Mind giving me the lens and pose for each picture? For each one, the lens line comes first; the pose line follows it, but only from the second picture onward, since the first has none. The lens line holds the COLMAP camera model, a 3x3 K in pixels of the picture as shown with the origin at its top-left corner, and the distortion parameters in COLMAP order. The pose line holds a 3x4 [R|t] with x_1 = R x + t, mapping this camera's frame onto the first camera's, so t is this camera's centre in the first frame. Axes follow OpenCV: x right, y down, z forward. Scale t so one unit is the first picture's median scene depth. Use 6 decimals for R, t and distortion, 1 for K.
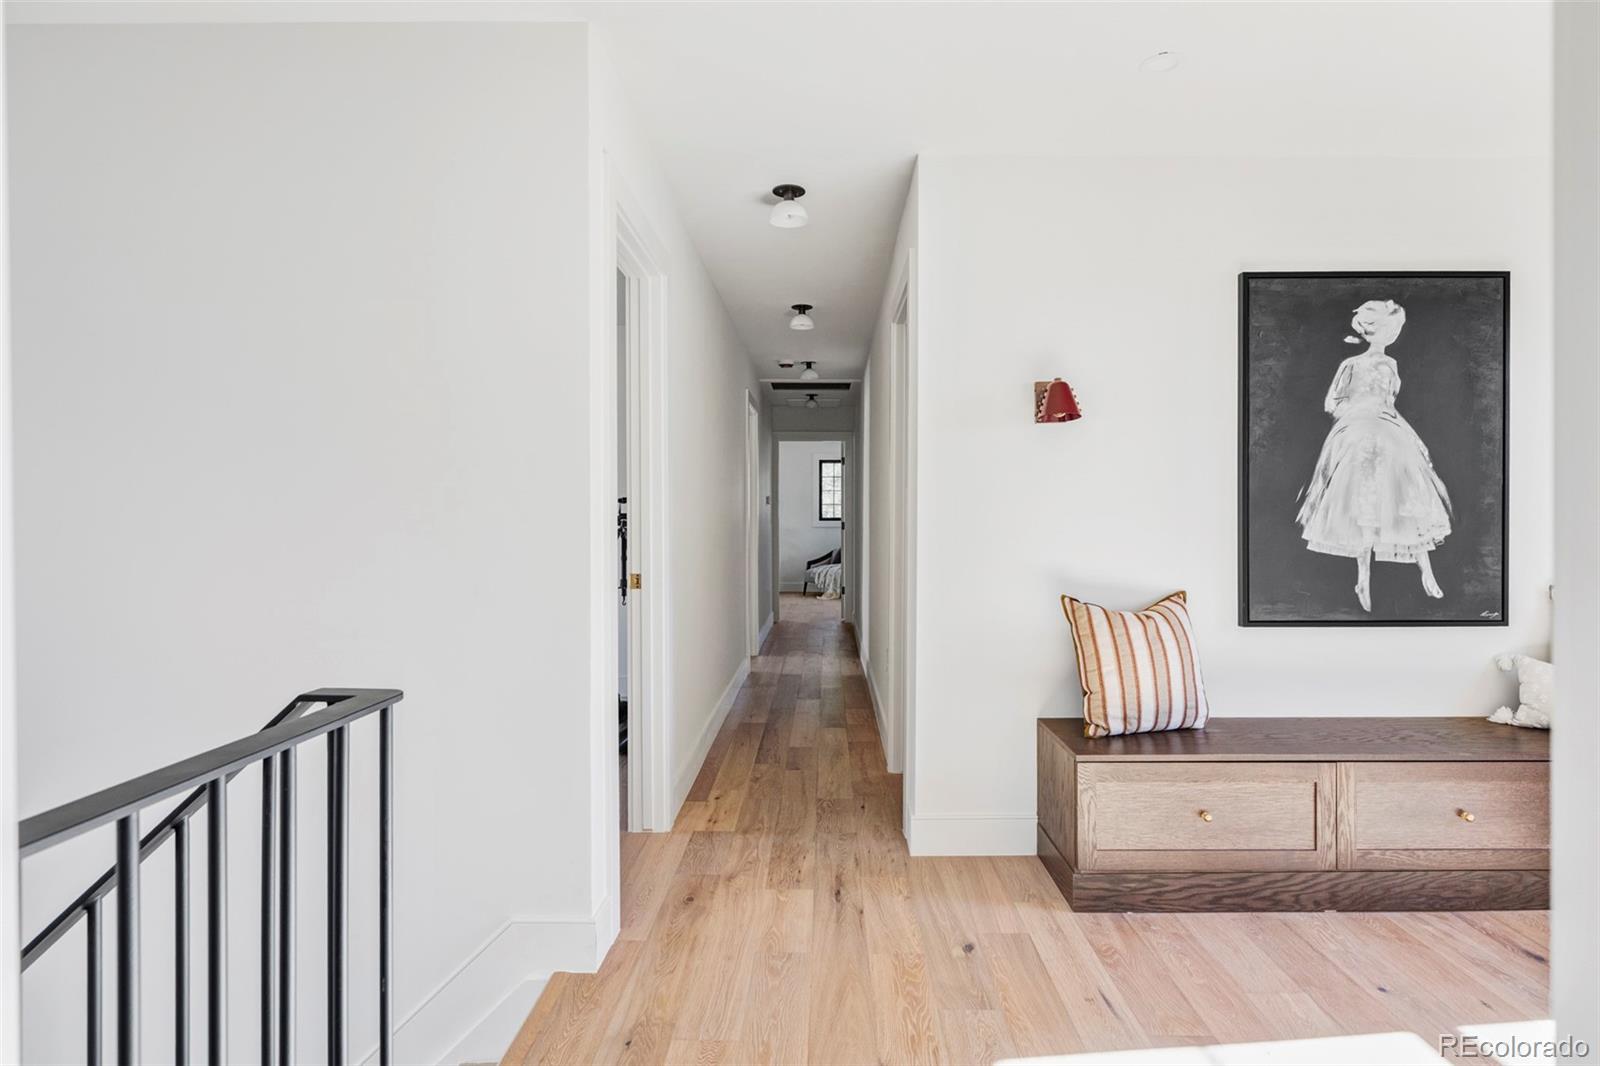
lens RADIAL K [[890.3, 0, 802.0], [0, 890.3, 526.4], [0, 0, 1]] dist [0.007326, 0.001020]
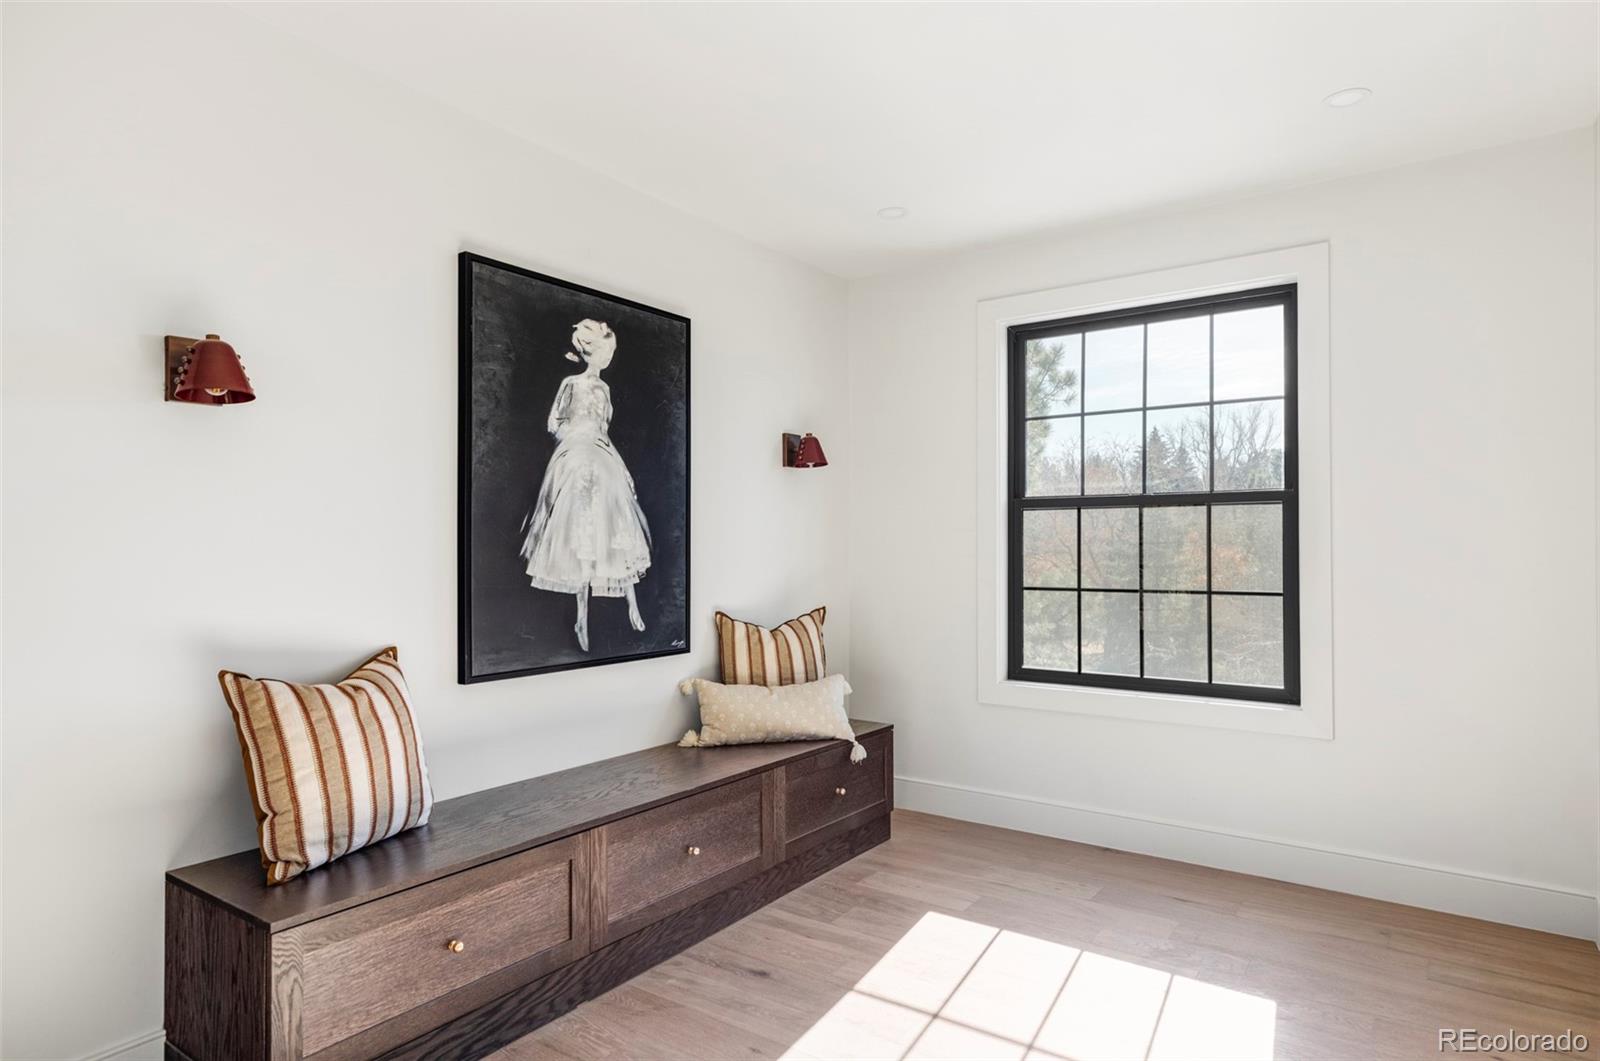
lens RADIAL K [[890.3, 0, 799.9], [0, 890.3, 539.6], [0, 0, 1]] dist [0.007326, 0.001020]
pose [[0.556728, 0.008146, 0.830655, -0.013639], [0.010163, 0.999810, -0.016616, -0.003243], [-0.830633, 0.017693, 0.556539, 0.302683]]
